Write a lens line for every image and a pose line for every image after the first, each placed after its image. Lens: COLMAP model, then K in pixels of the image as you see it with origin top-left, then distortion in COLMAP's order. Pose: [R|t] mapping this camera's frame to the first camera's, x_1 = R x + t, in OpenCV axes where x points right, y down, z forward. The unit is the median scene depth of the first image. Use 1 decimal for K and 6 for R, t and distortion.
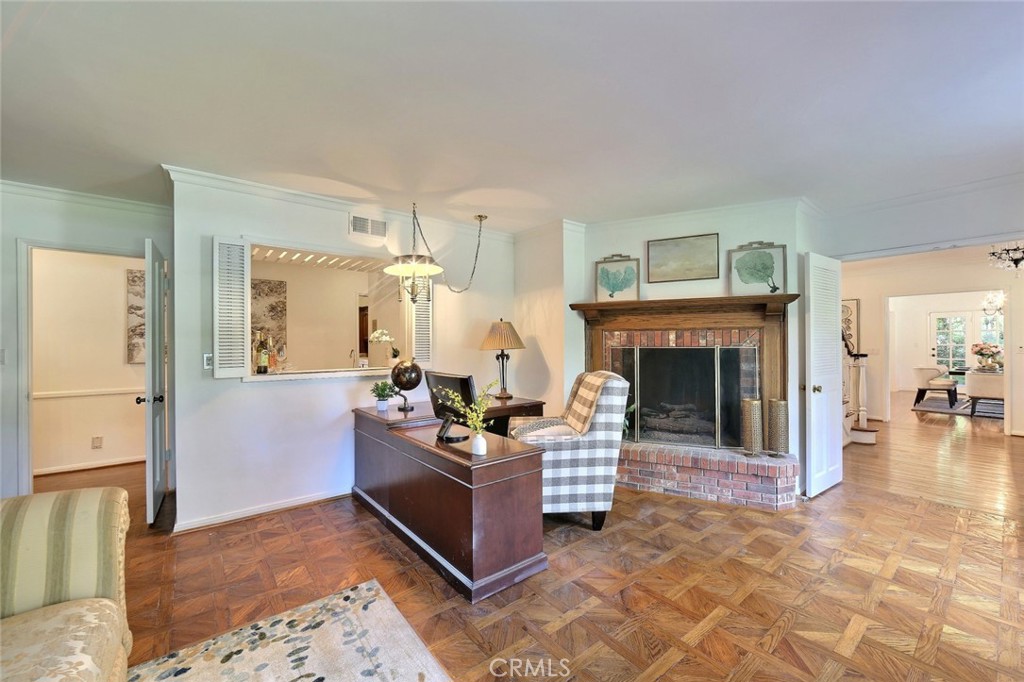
lens RADIAL K [[403.0, 0, 512.0], [0, 403.0, 341.0], [0, 0, 1]] dist [-0.000983, 0.000103]
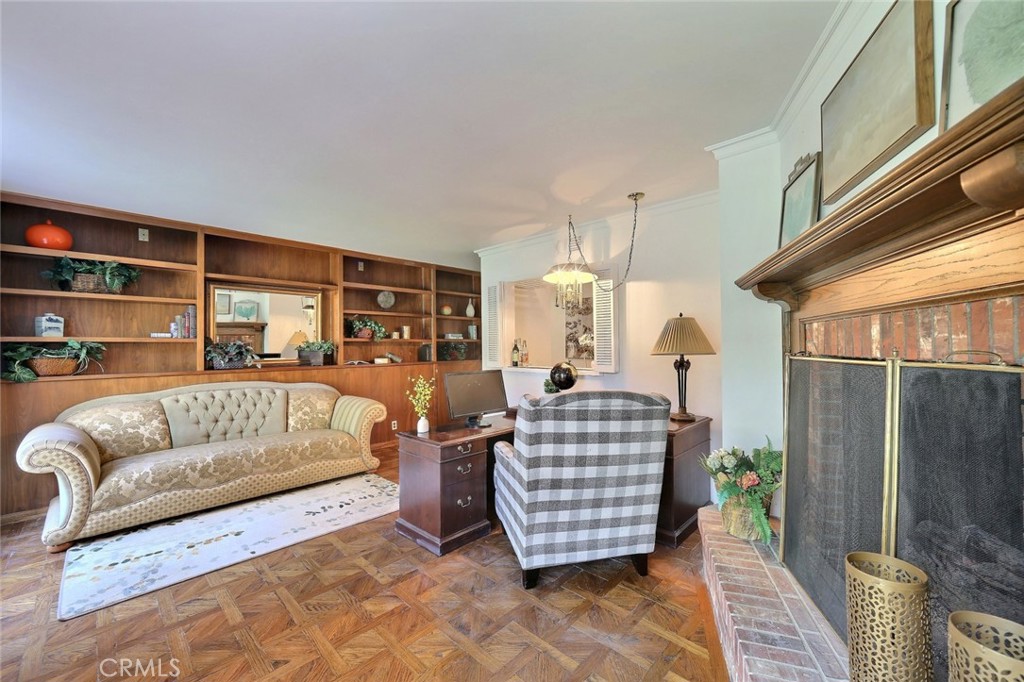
lens RADIAL K [[403.0, 0, 512.0], [0, 403.0, 341.0], [0, 0, 1]] dist [-0.000983, 0.000103]
pose [[0.151604, -0.006793, -0.988418, 0.754079], [0.013262, 0.999900, -0.004837, -0.004703], [0.988352, -0.012375, 0.151679, 0.650258]]
